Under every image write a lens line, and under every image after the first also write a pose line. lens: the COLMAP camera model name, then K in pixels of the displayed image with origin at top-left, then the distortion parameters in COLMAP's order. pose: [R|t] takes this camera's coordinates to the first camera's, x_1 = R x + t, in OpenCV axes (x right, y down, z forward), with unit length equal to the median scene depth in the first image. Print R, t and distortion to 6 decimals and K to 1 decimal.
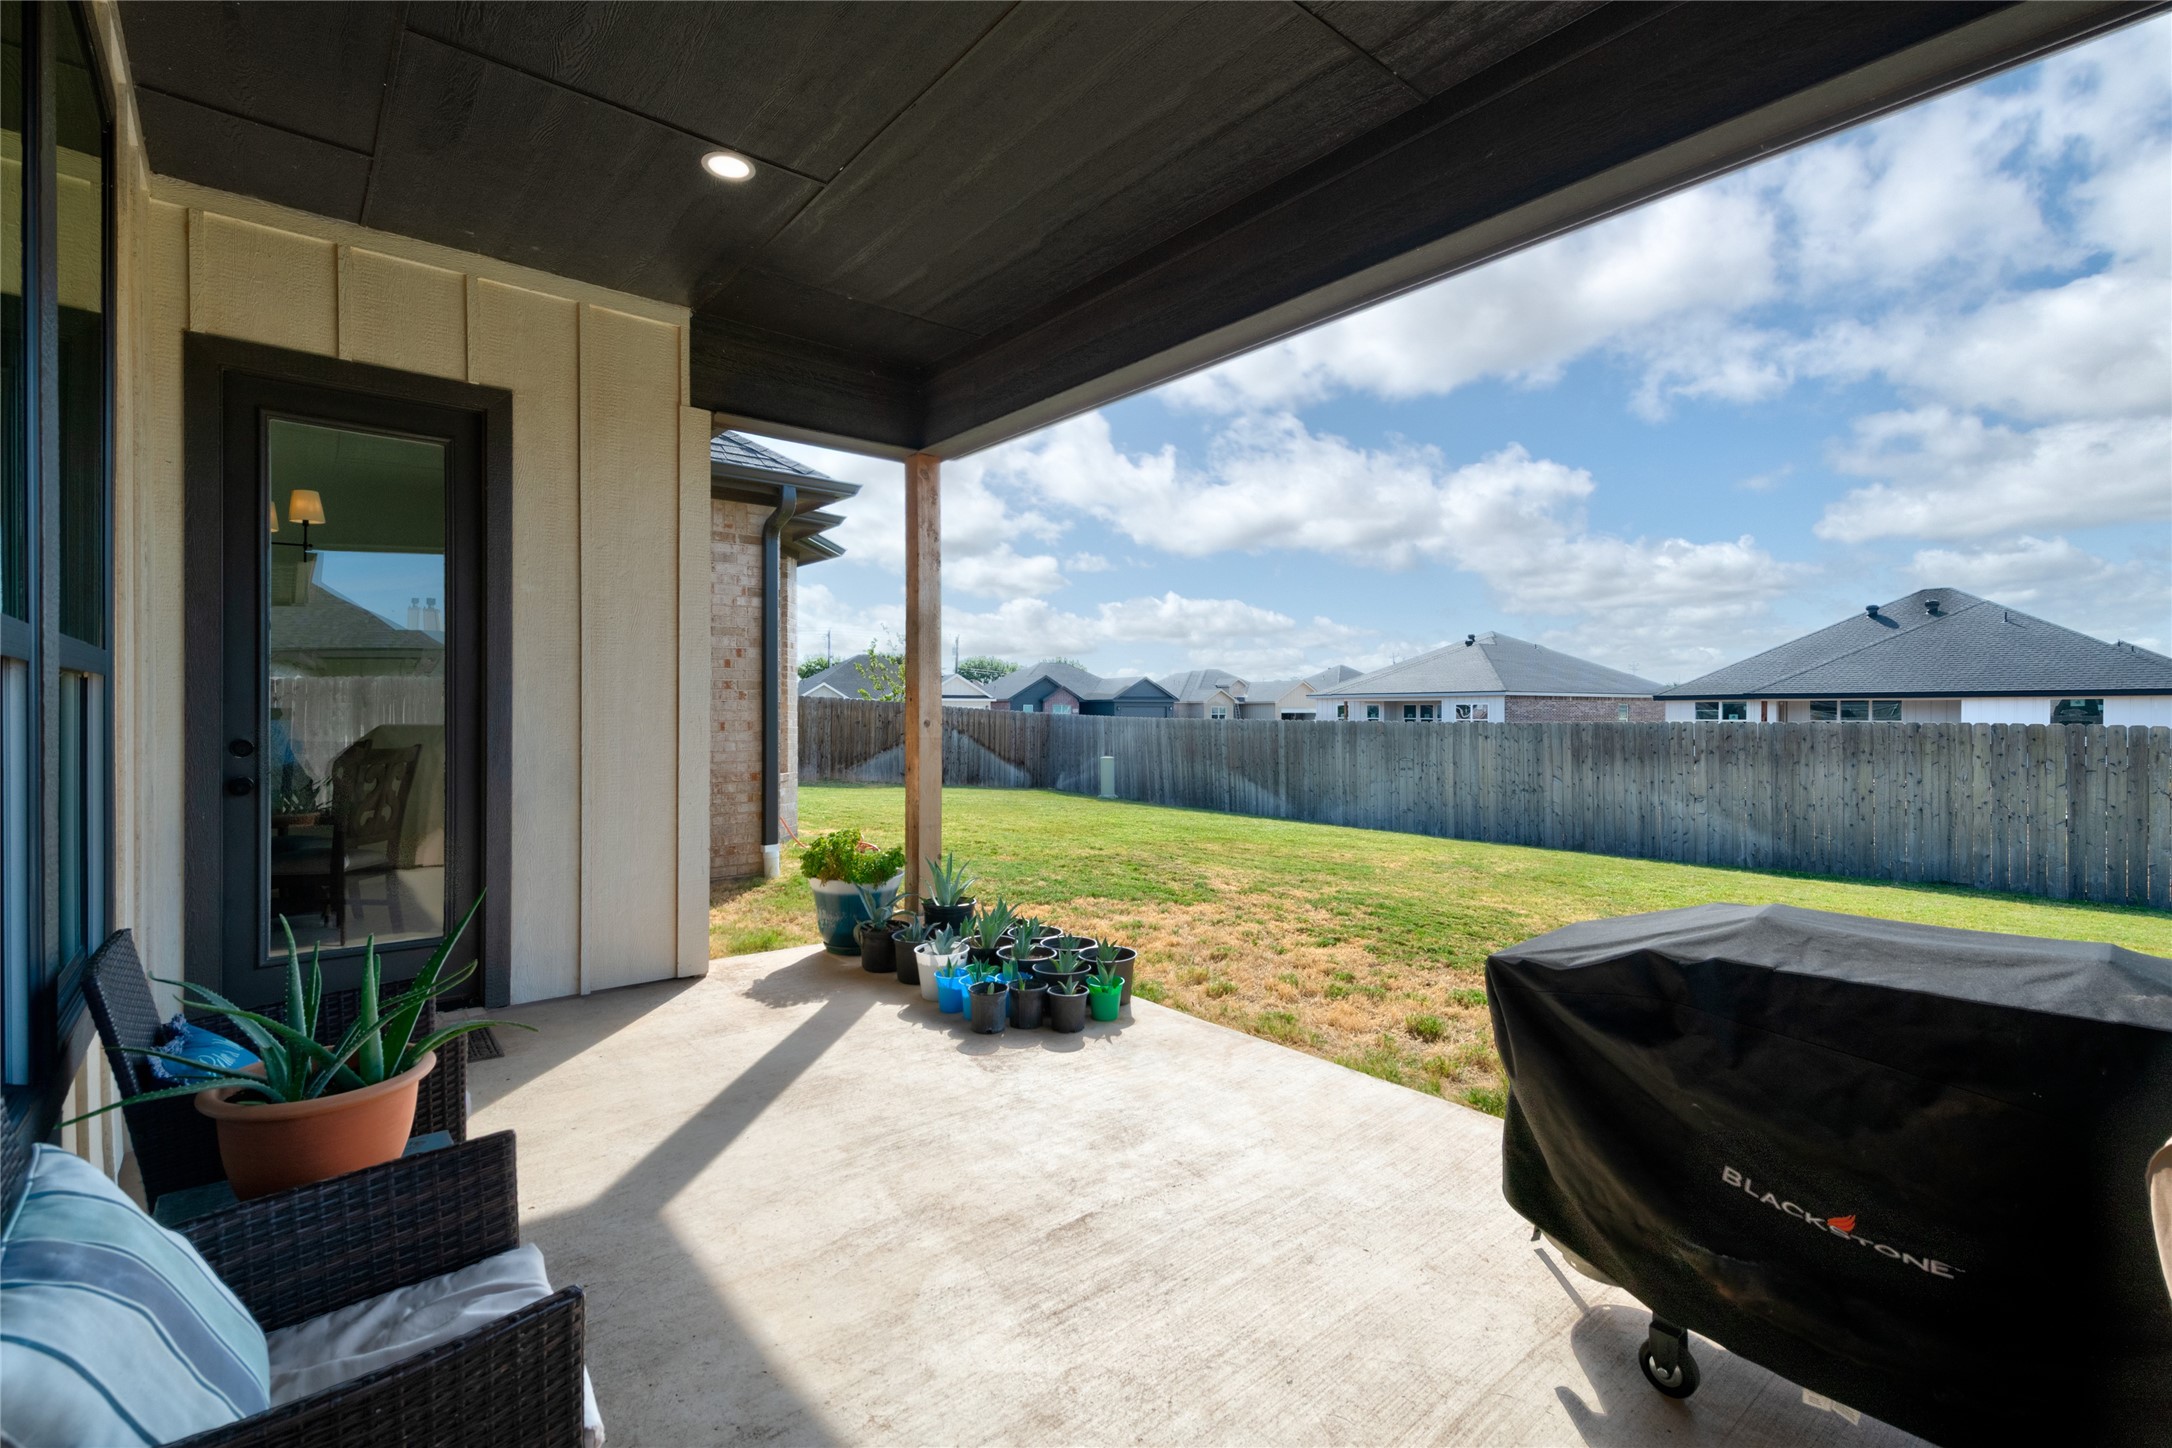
lens RADIAL K [[981.5, 0, 1086.0], [0, 981.5, 724.0], [0, 0, 1]] dist [0.014063, -0.000375]
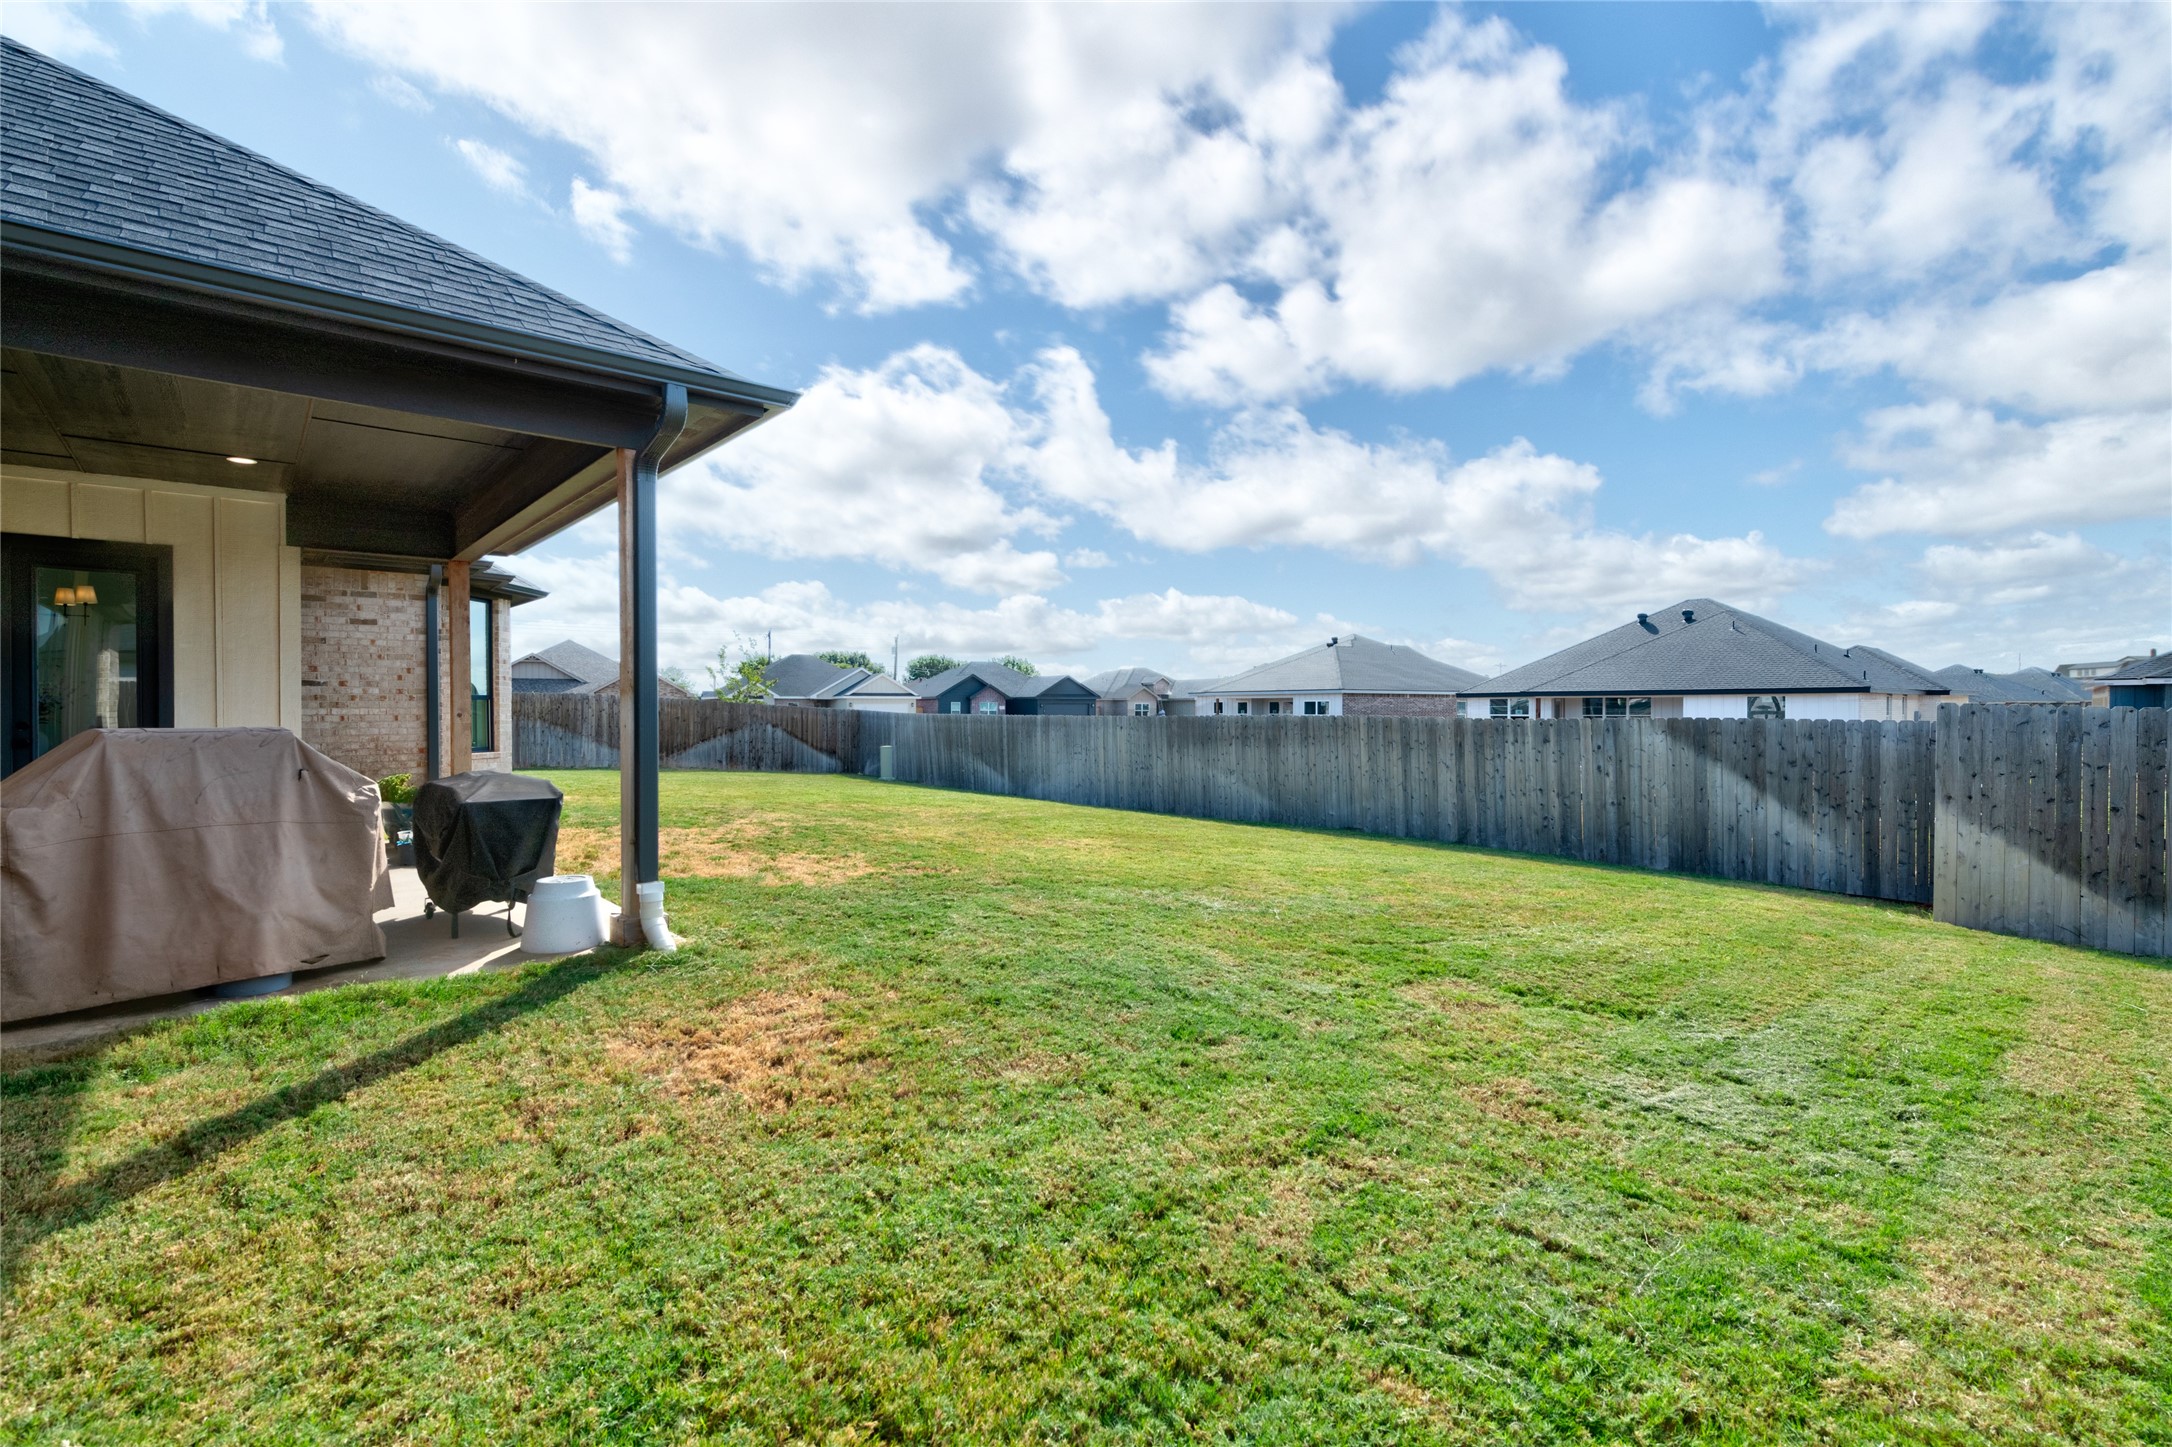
lens RADIAL K [[981.5, 0, 1086.0], [0, 981.5, 723.5], [0, 0, 1]] dist [0.014063, -0.000375]
pose [[0.999755, -0.001886, 0.022037, 0.237778], [0.001825, 0.999994, 0.002803, 0.003018], [-0.022042, -0.002762, 0.999753, -0.203188]]
